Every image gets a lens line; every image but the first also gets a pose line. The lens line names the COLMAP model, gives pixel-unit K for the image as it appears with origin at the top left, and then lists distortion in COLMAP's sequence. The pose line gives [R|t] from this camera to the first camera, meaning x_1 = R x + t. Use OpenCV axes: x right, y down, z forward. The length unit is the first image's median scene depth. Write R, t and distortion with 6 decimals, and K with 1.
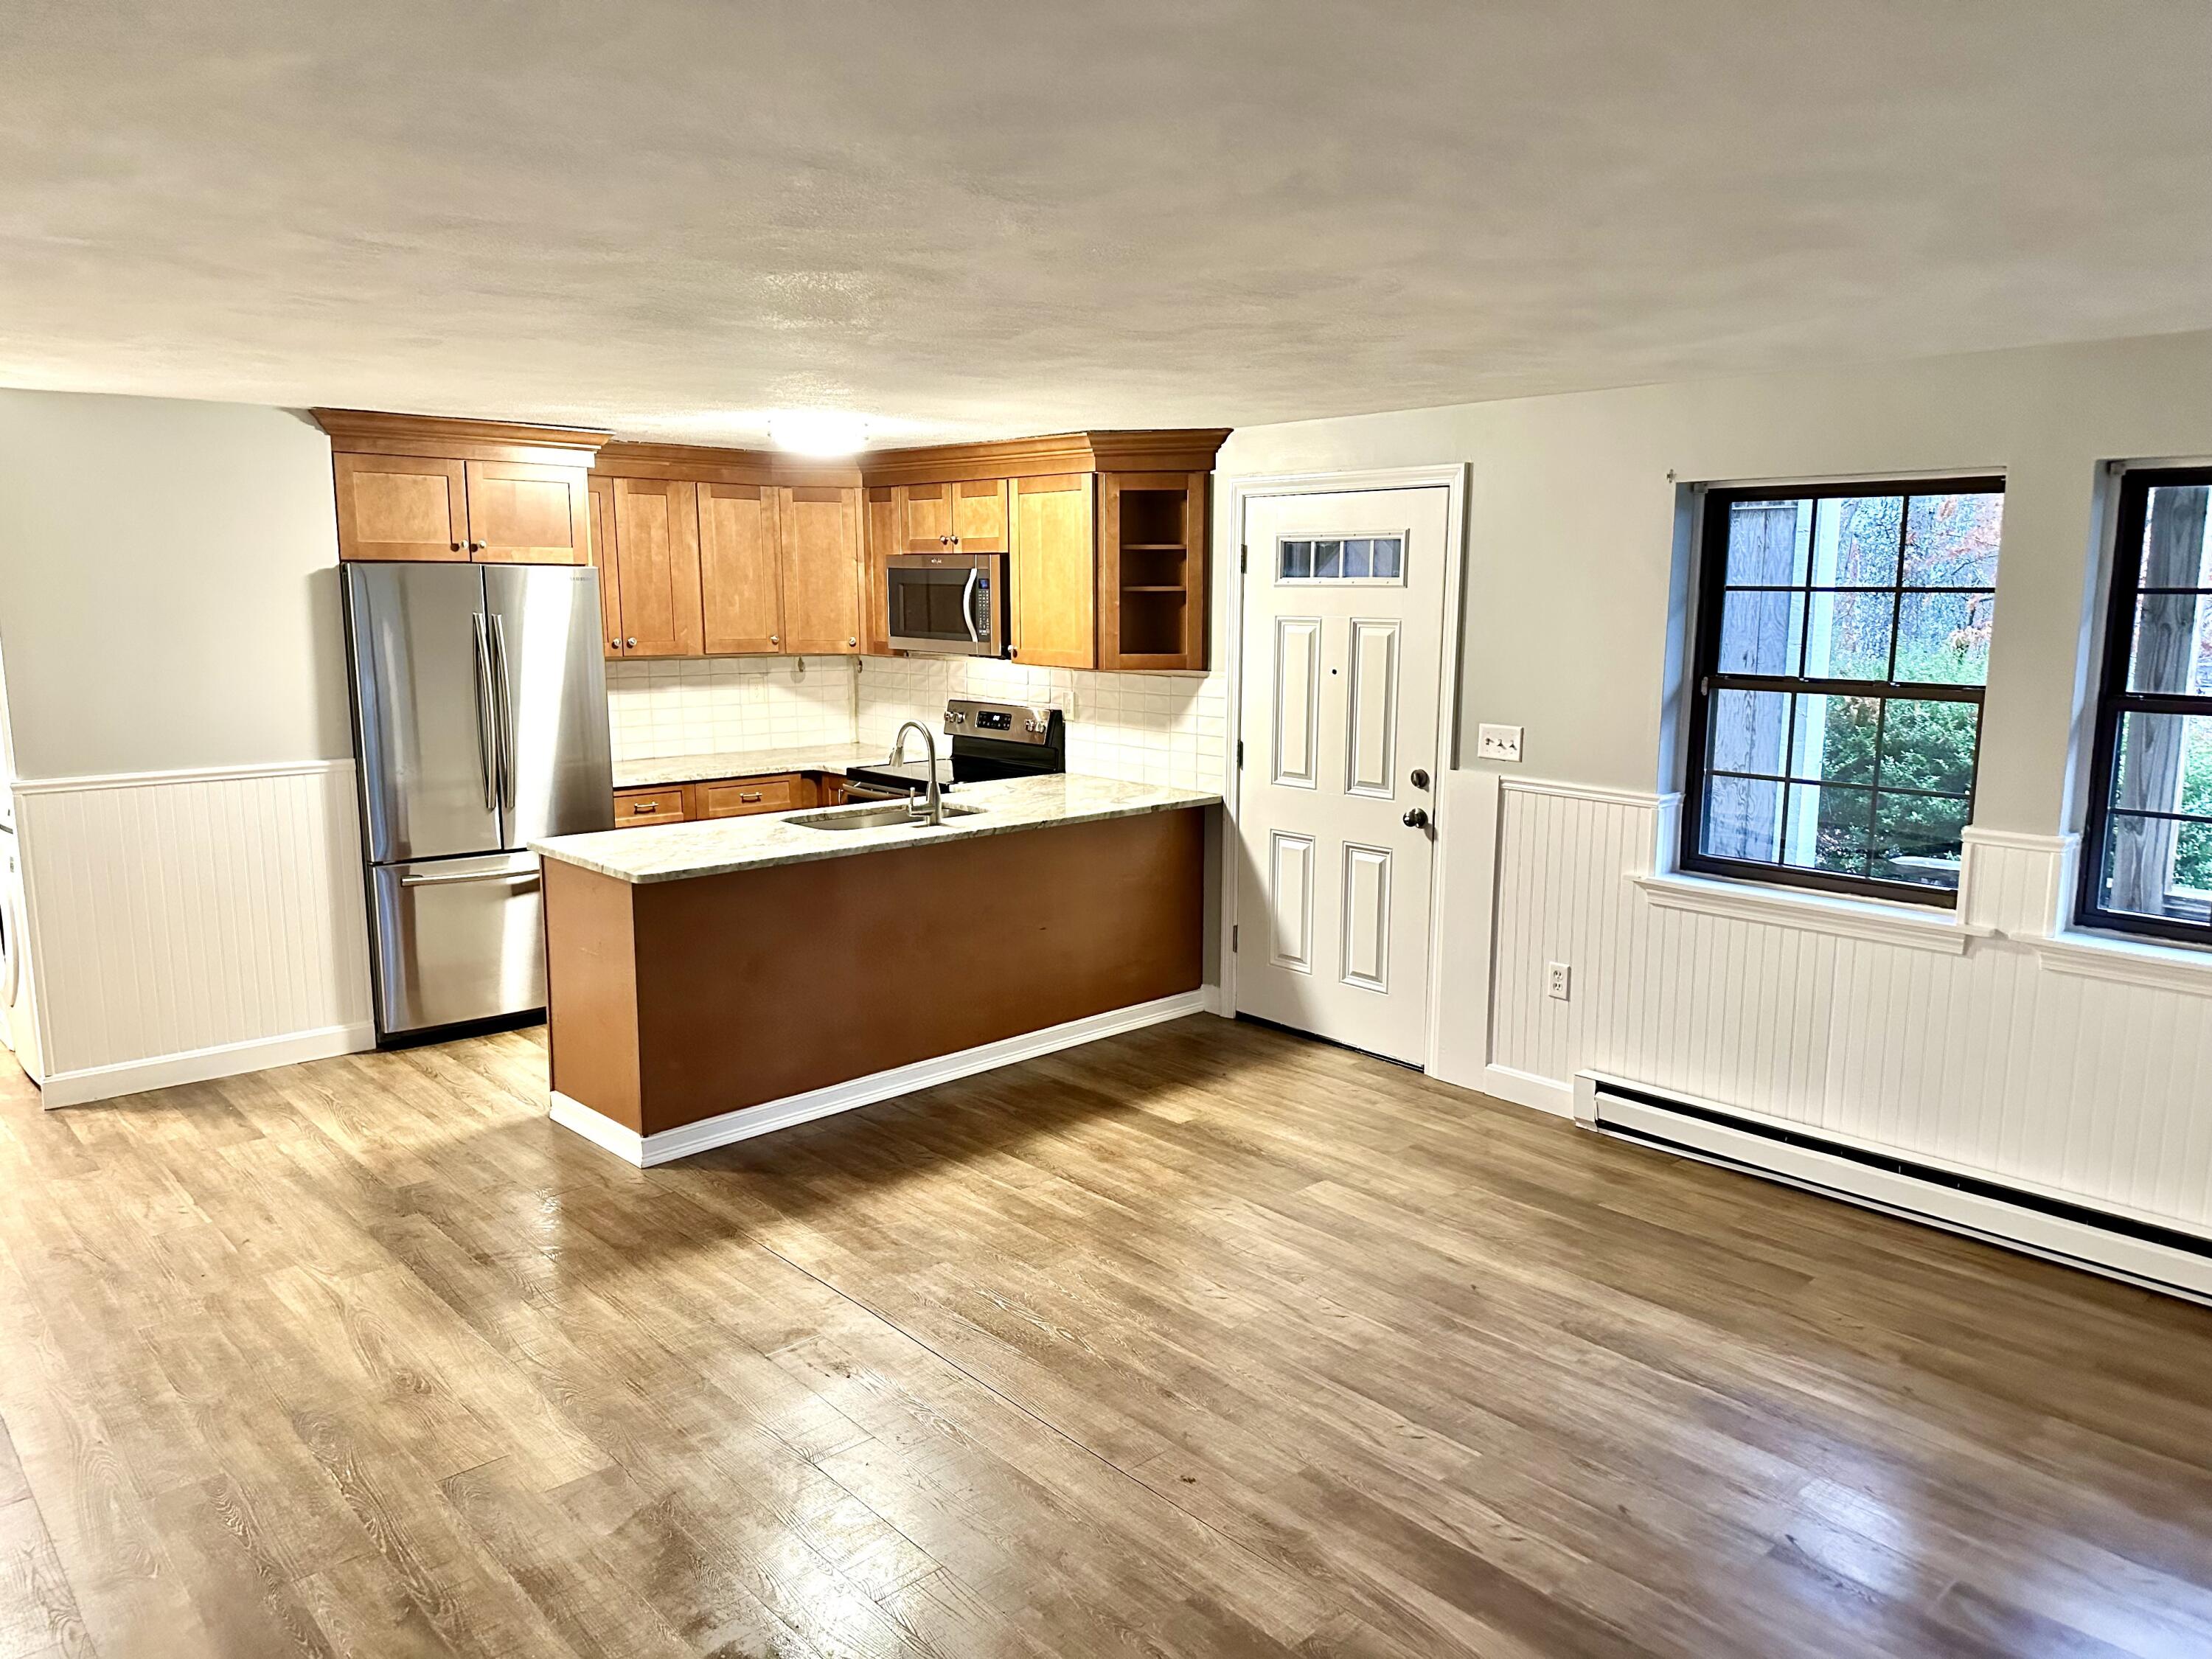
lens RADIAL K [[1521.0, 0, 1106.0], [0, 1521.0, 829.5], [0, 0, 1]] dist [0.175307, -0.289140]
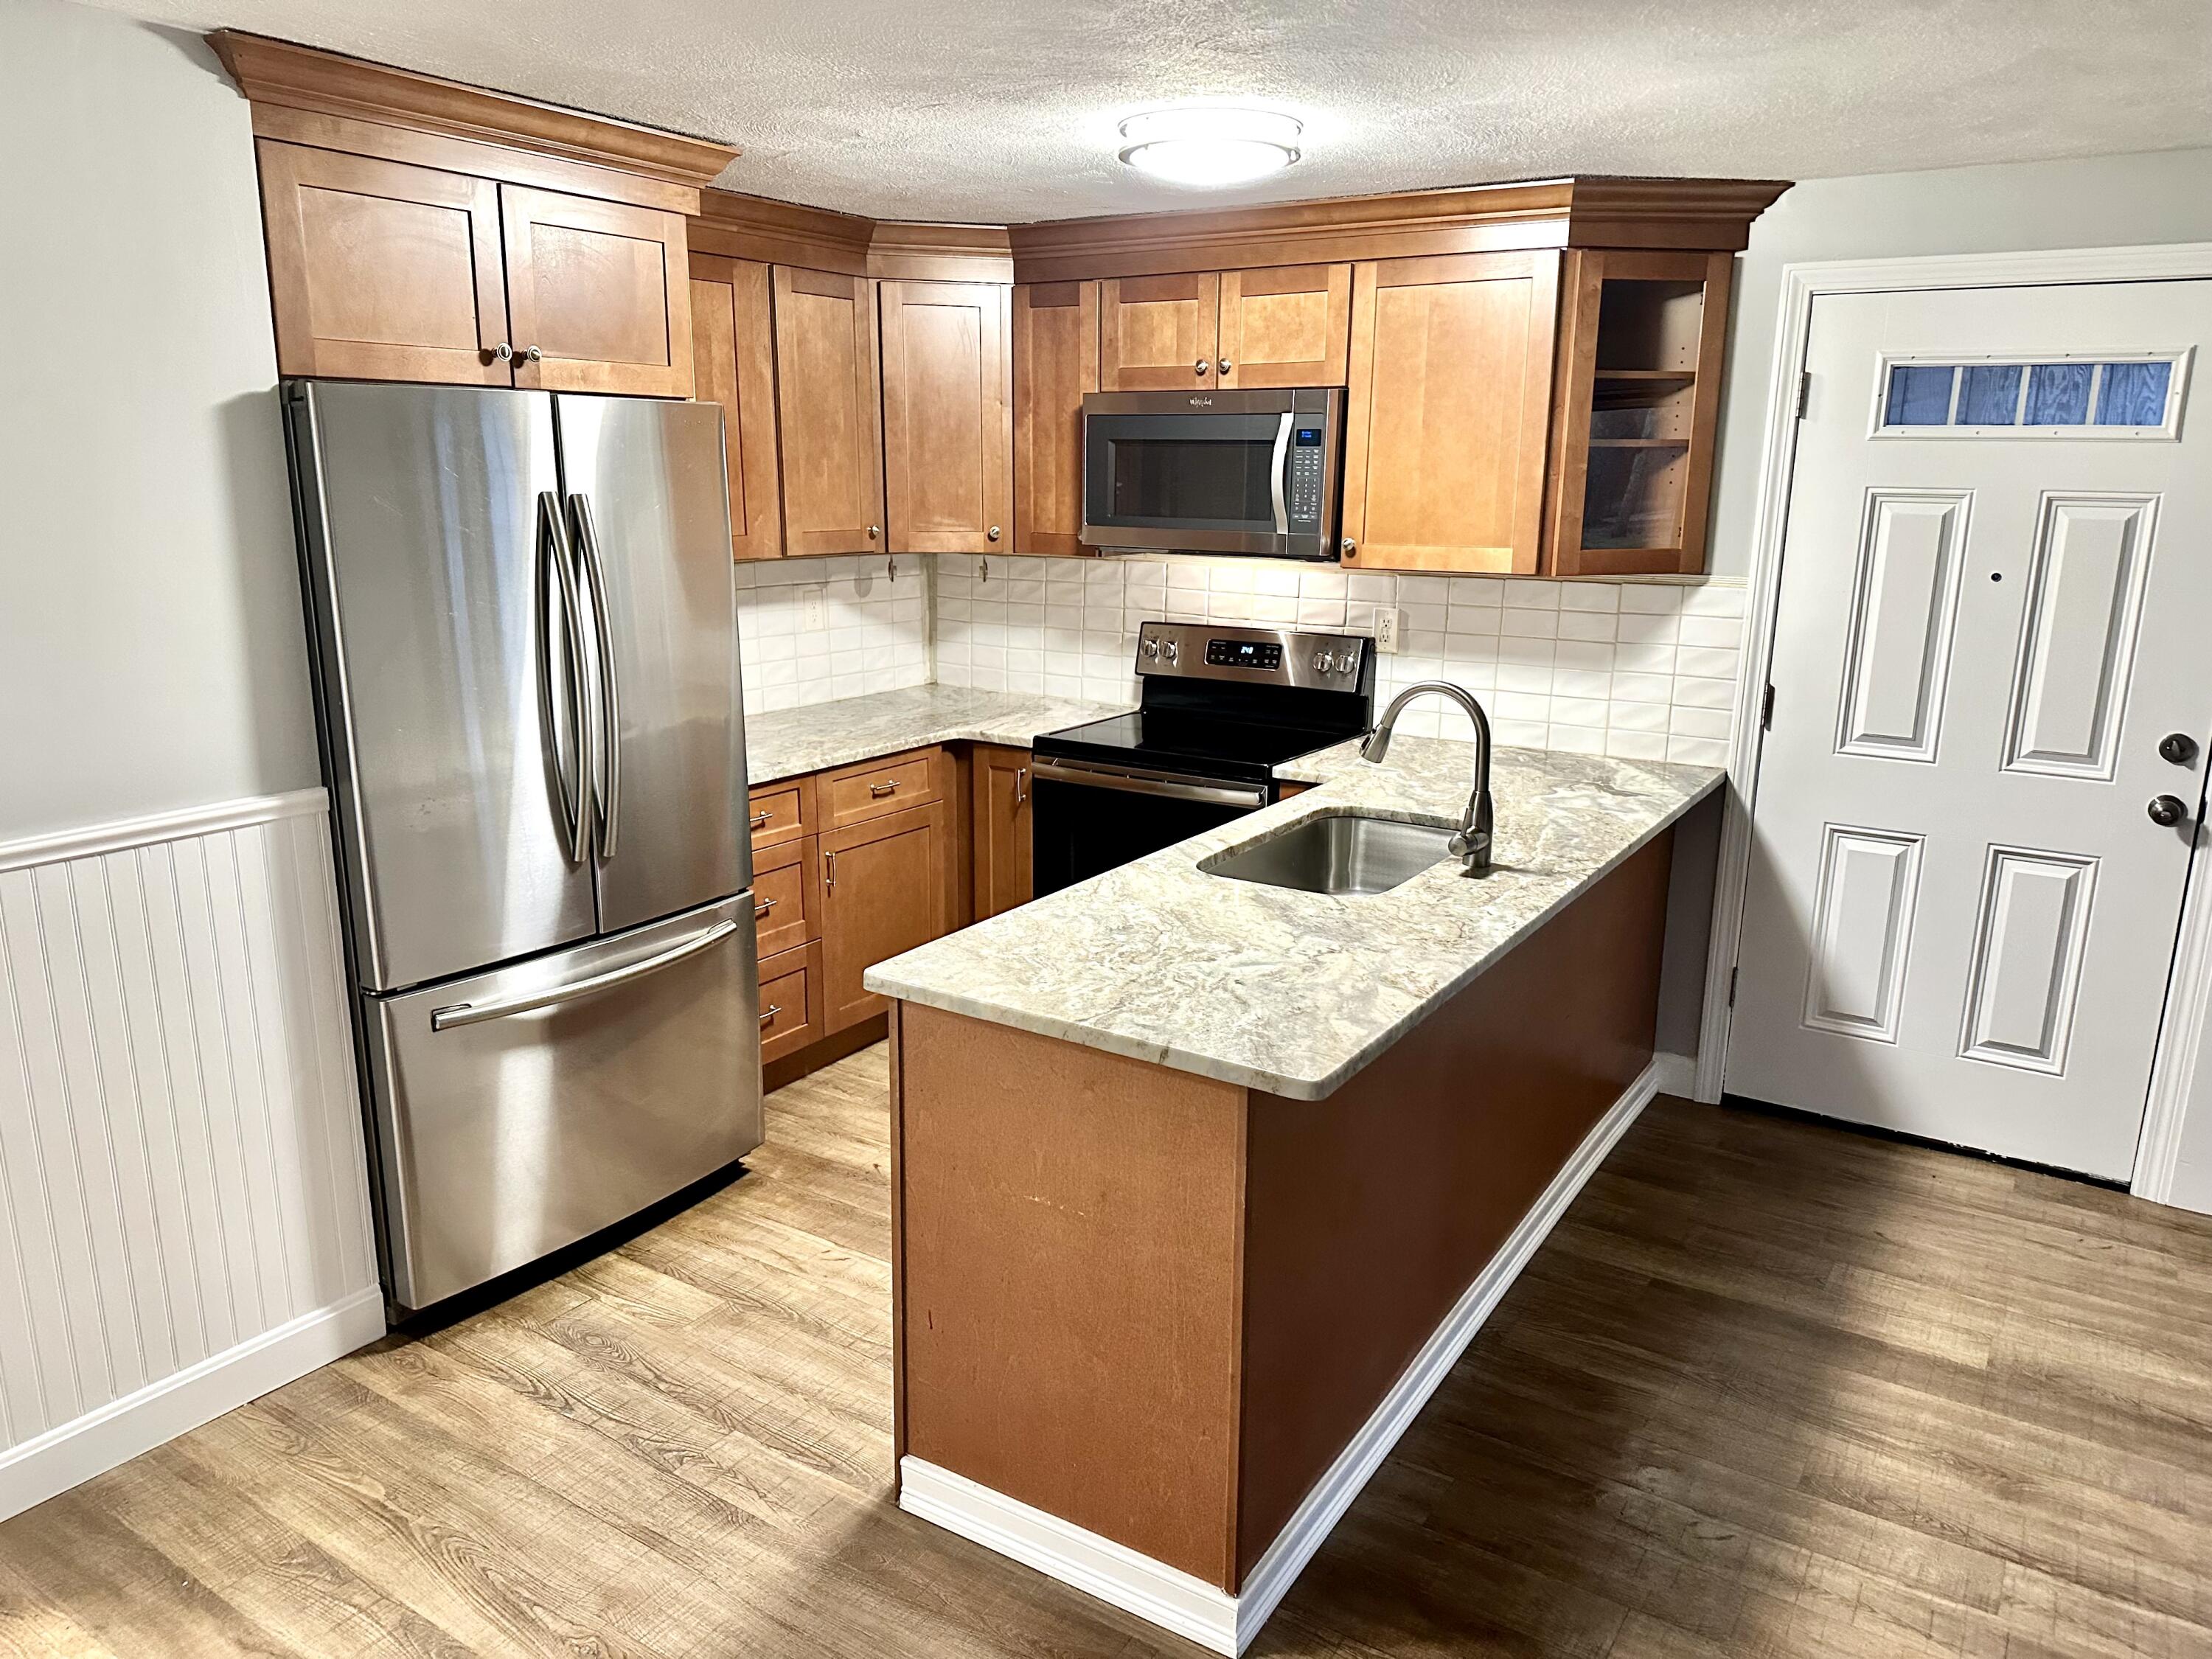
lens RADIAL K [[1542.8, 0, 1106.0], [0, 1542.8, 829.5], [0, 0, 1]] dist [0.072866, -0.084297]
pose [[0.969122, -0.052108, 0.241013, -0.351639], [0.033924, 0.996298, 0.078993, -0.061052], [-0.244237, -0.068378, 0.967302, 0.446166]]
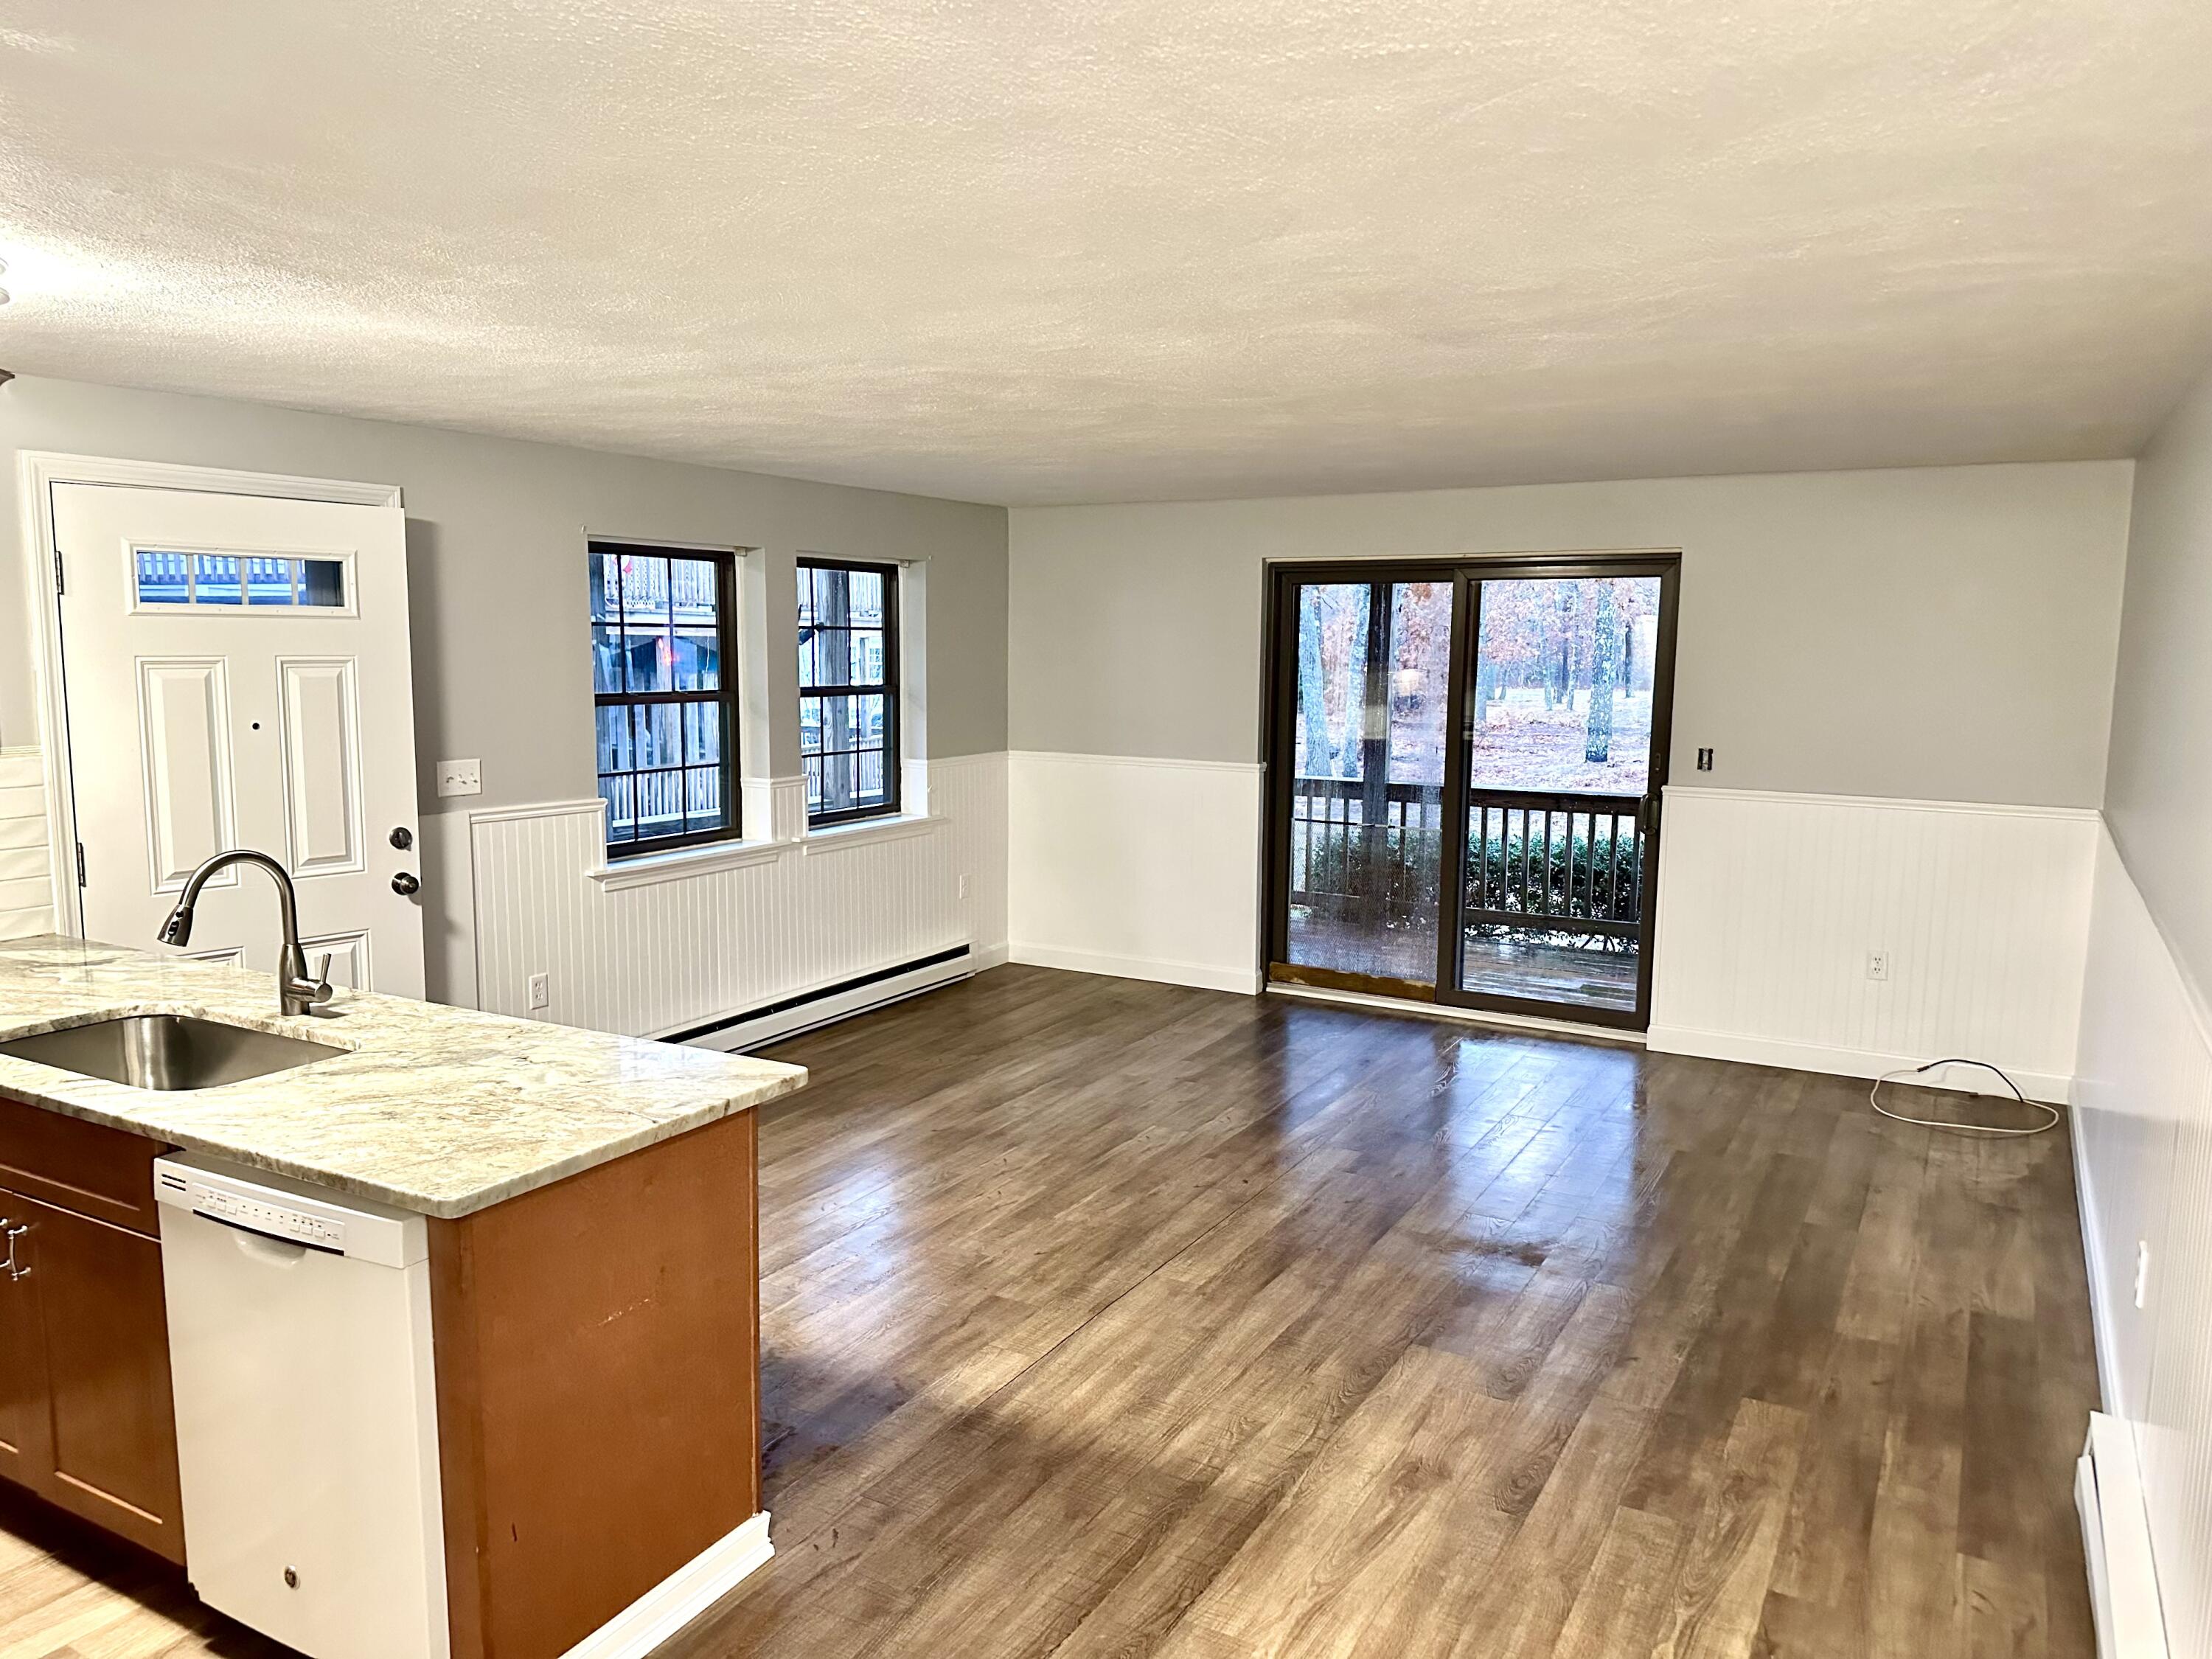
lens RADIAL K [[1542.8, 0, 1106.0], [0, 1542.8, 829.5], [0, 0, 1]] dist [0.072866, -0.084297]
pose [[-0.305662, -0.128608, 0.943414, -0.731396], [0.145584, 0.972872, 0.179792, -0.129681], [-0.940944, 0.192302, -0.278647, 0.812793]]
